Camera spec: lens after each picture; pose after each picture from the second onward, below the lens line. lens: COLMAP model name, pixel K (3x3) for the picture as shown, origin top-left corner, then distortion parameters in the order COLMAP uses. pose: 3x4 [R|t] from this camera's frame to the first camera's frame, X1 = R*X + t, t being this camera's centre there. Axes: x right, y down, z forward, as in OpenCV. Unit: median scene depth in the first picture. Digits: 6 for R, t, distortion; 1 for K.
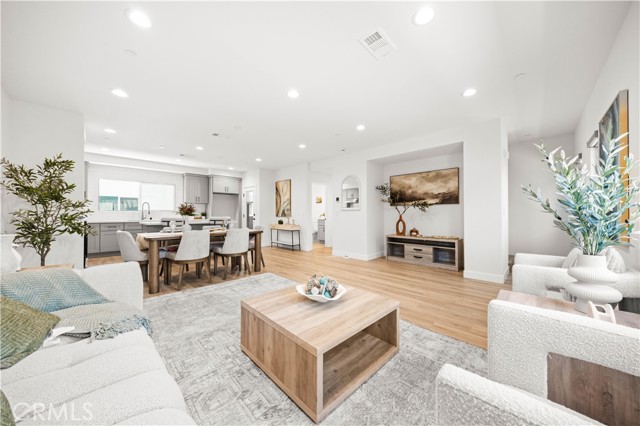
lens RADIAL K [[218.2, 0, 318.7], [0, 218.2, 214.4], [0, 0, 1]] dist [-0.000478, -0.000015]
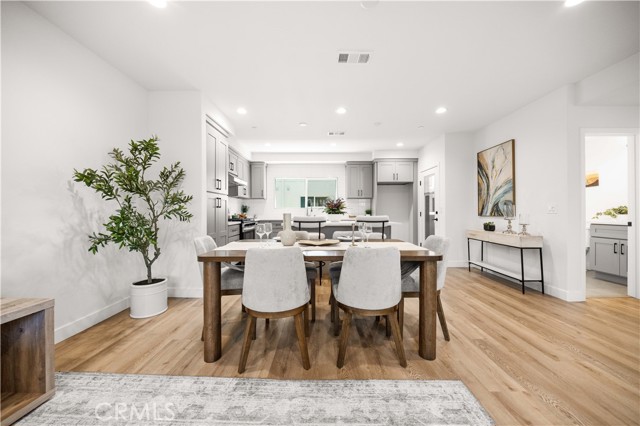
lens RADIAL K [[237.4, 0, 317.8], [0, 237.4, 213.5], [0, 0, 1]] dist [-0.000212, -0.000044]
pose [[0.710805, 0.001029, -0.703389, -0.066843], [0.002825, 0.999987, 0.004317, 0.000247], [0.703384, -0.005056, 0.710792, 0.312472]]
